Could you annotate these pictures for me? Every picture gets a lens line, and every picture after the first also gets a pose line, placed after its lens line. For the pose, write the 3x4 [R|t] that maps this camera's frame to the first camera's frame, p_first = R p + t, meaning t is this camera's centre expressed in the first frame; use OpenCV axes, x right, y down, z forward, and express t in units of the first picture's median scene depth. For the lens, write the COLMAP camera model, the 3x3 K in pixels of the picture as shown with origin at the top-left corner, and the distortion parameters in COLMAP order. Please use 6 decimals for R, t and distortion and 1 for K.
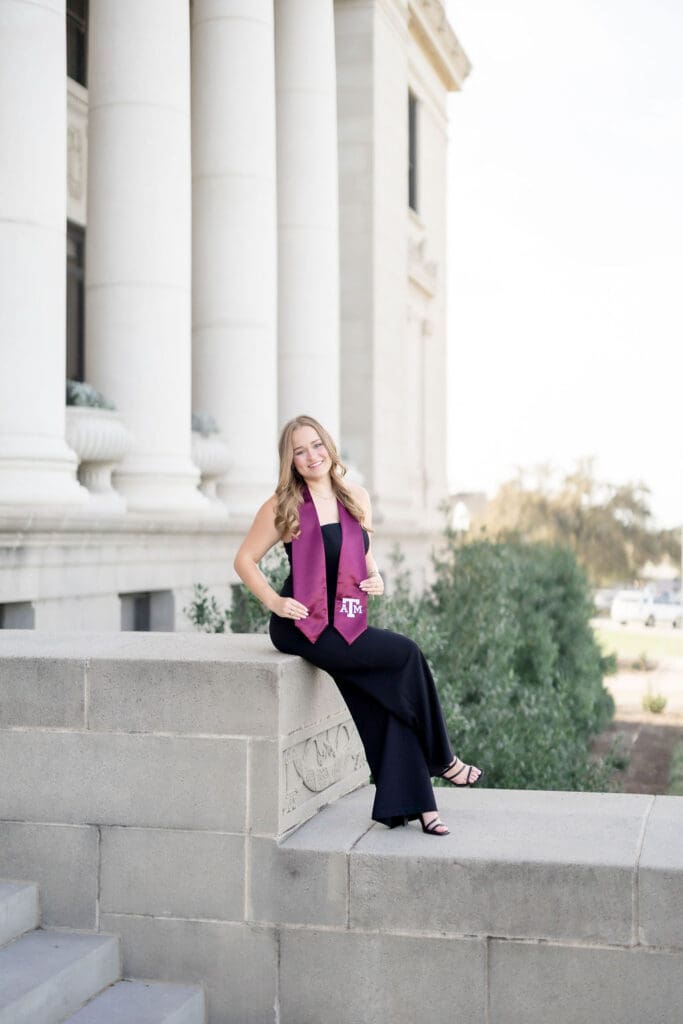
lens RADIAL K [[1901.3, 0, 341.5], [0, 1901.3, 512.0], [0, 0, 1]] dist [-0.014488, -0.072073]
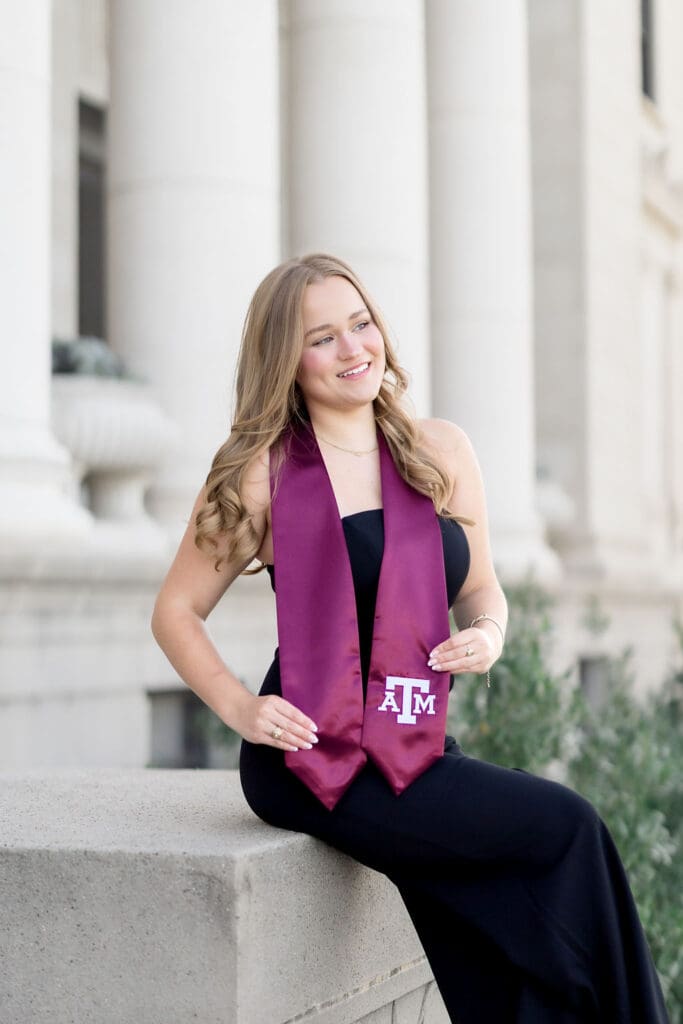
lens RADIAL K [[1901.3, 0, 341.5], [0, 1901.3, 512.0], [0, 0, 1]] dist [-0.014488, -0.072073]
pose [[0.988545, -0.017142, -0.149952, 0.049236], [0.009373, 0.998584, -0.052364, 0.026923], [0.150638, 0.050359, 0.987306, 0.585696]]
